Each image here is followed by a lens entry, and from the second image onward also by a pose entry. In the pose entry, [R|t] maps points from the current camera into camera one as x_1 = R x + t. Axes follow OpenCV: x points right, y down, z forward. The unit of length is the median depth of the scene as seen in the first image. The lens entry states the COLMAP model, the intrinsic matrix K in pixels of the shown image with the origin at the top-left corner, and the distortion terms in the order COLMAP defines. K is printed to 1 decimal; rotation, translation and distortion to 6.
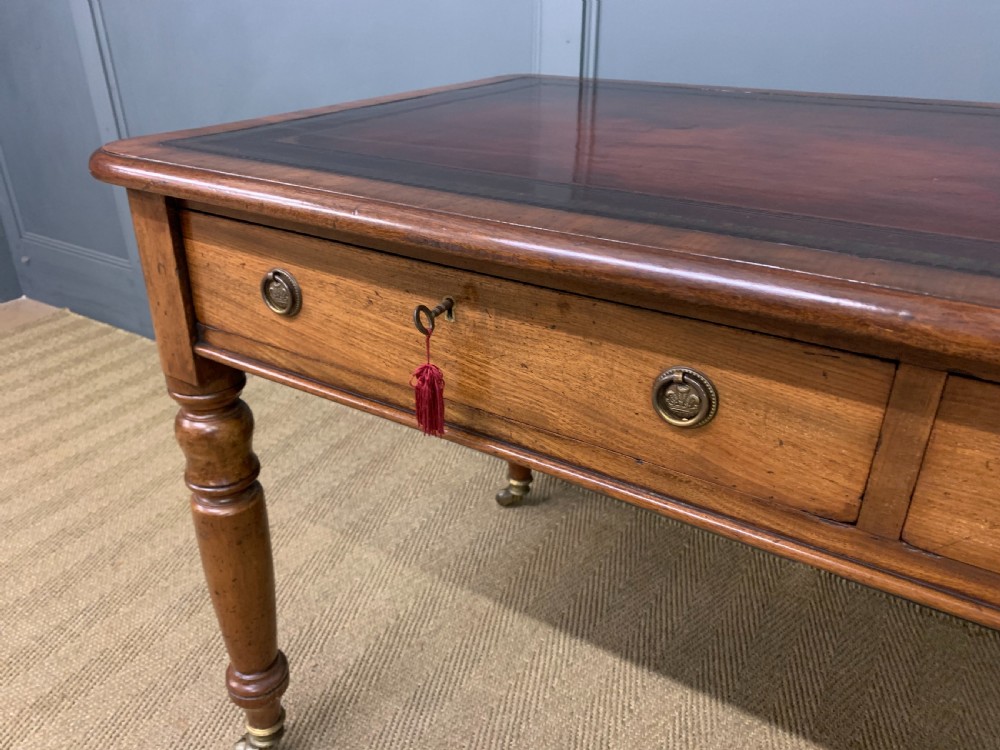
lens RADIAL K [[774.8, 0, 498.4], [0, 774.8, 369.2], [0, 0, 1]] dist [0.016526, -0.008247]
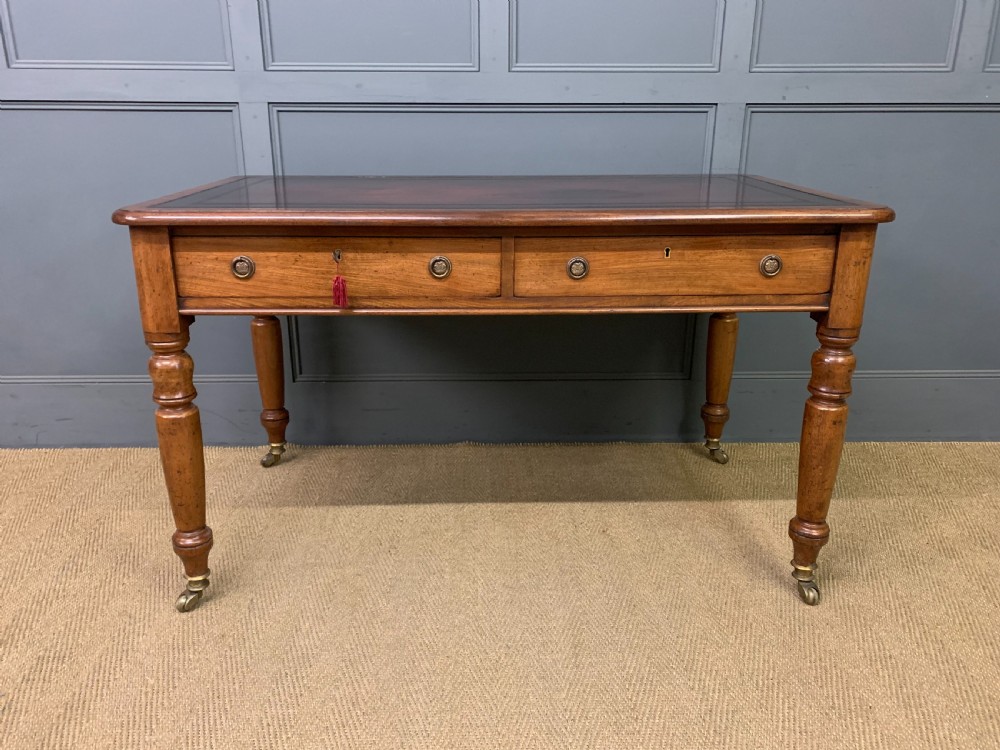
lens RADIAL K [[765.3, 0, 492.5], [0, 765.3, 370.5], [0, 0, 1]] dist [0.029267, -0.017579]
pose [[0.835222, -0.176480, 0.520825, -0.825452], [0.245380, 0.967193, -0.065773, 0.465298], [-0.492131, 0.182736, 0.851126, -1.040133]]
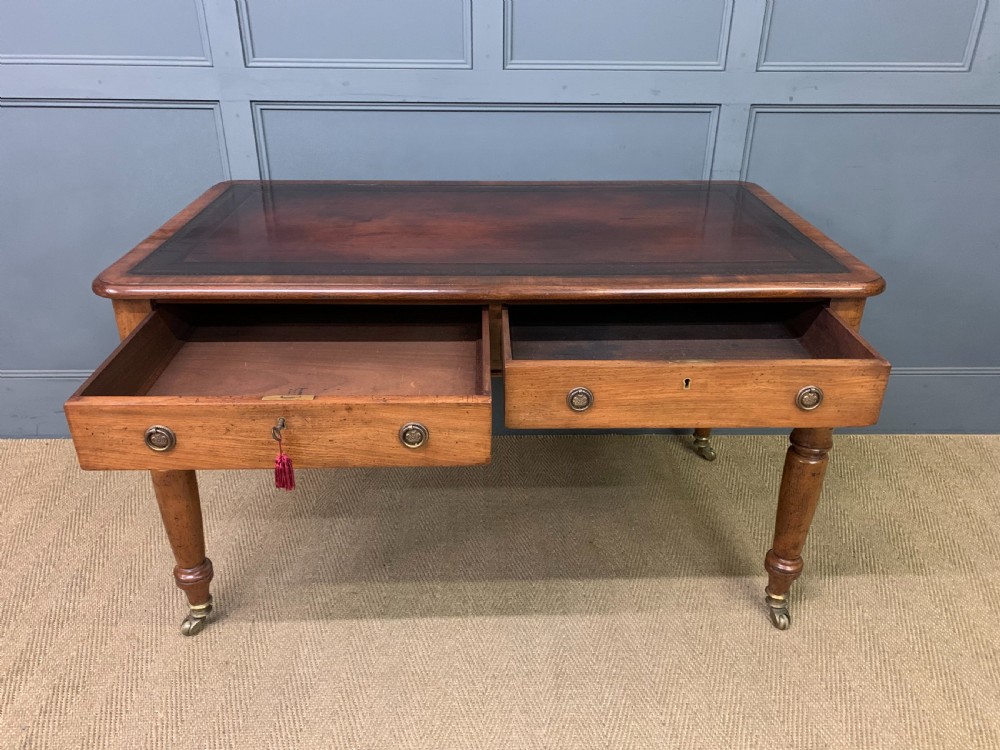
lens RADIAL K [[765.3, 0, 501.7], [0, 765.3, 378.8], [0, 0, 1]] dist [0.029267, -0.017579]
pose [[0.833585, -0.247481, 0.493852, -0.698534], [0.239210, 0.967575, 0.081106, 0.028409], [-0.497910, 0.050525, 0.865755, -1.137572]]
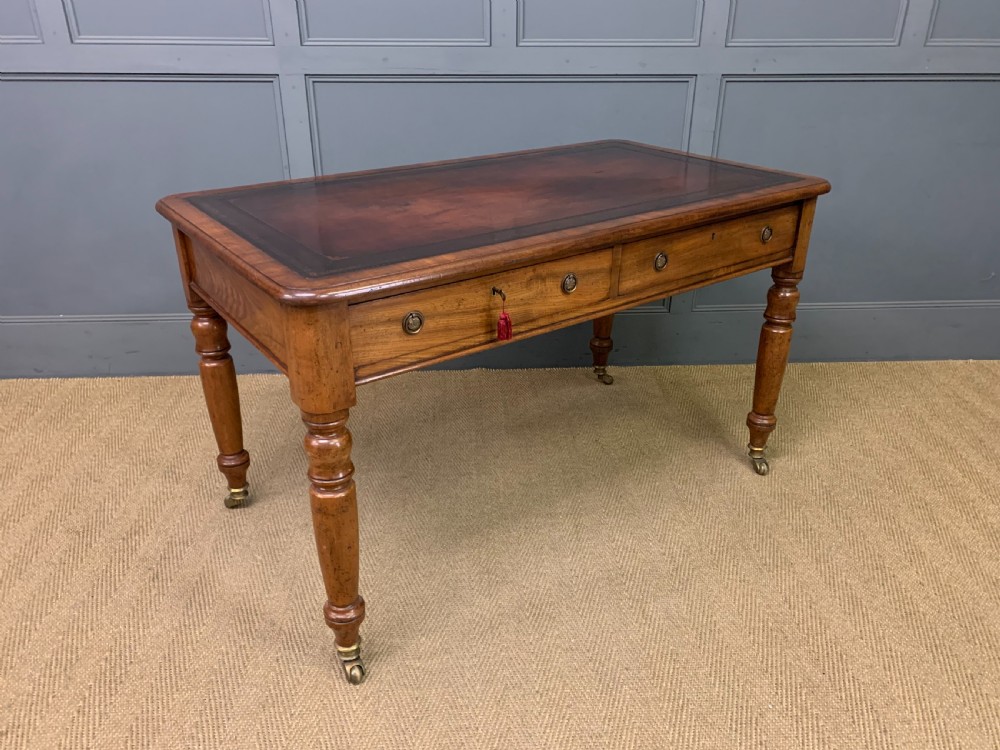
lens RADIAL K [[765.3, 0, 502.1], [0, 765.3, 380.7], [0, 0, 1]] dist [0.029267, -0.017579]
pose [[0.814942, -0.254370, 0.520736, -1.222094], [0.255767, 0.964150, 0.070699, 0.330968], [-0.520052, 0.075571, 0.850785, -1.502734]]
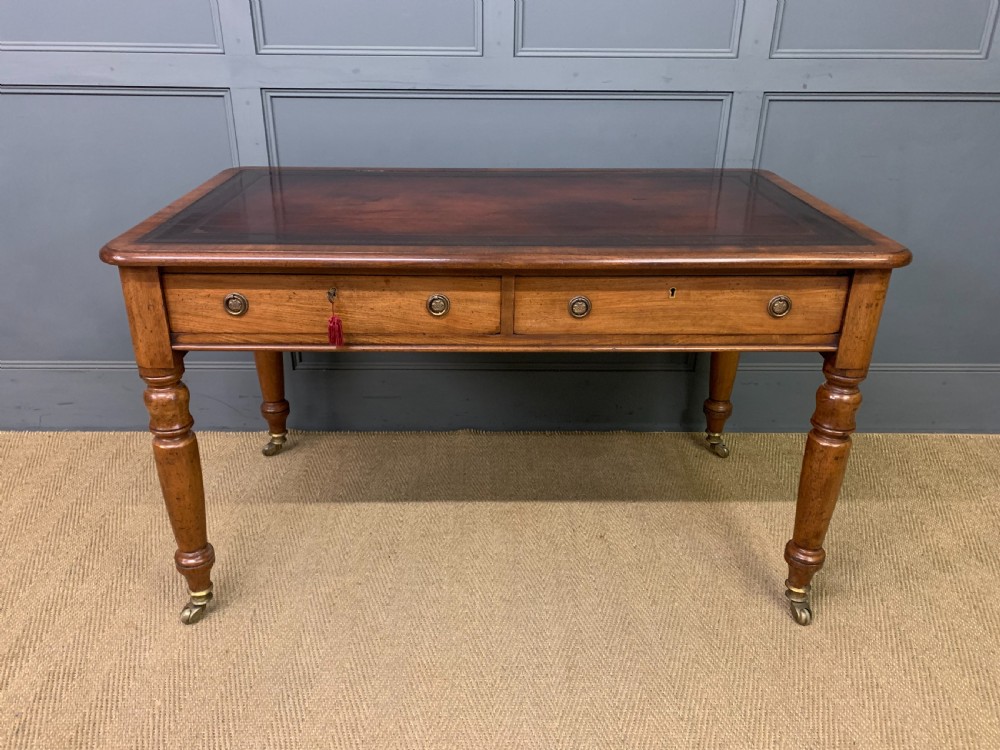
lens RADIAL K [[765.3, 0, 490.6], [0, 765.3, 370.3], [0, 0, 1]] dist [0.029267, -0.017579]
pose [[0.842336, -0.222938, 0.490682, -0.726959], [0.234576, 0.971330, 0.038630, 0.147793], [-0.485227, 0.082563, 0.870482, -1.064774]]
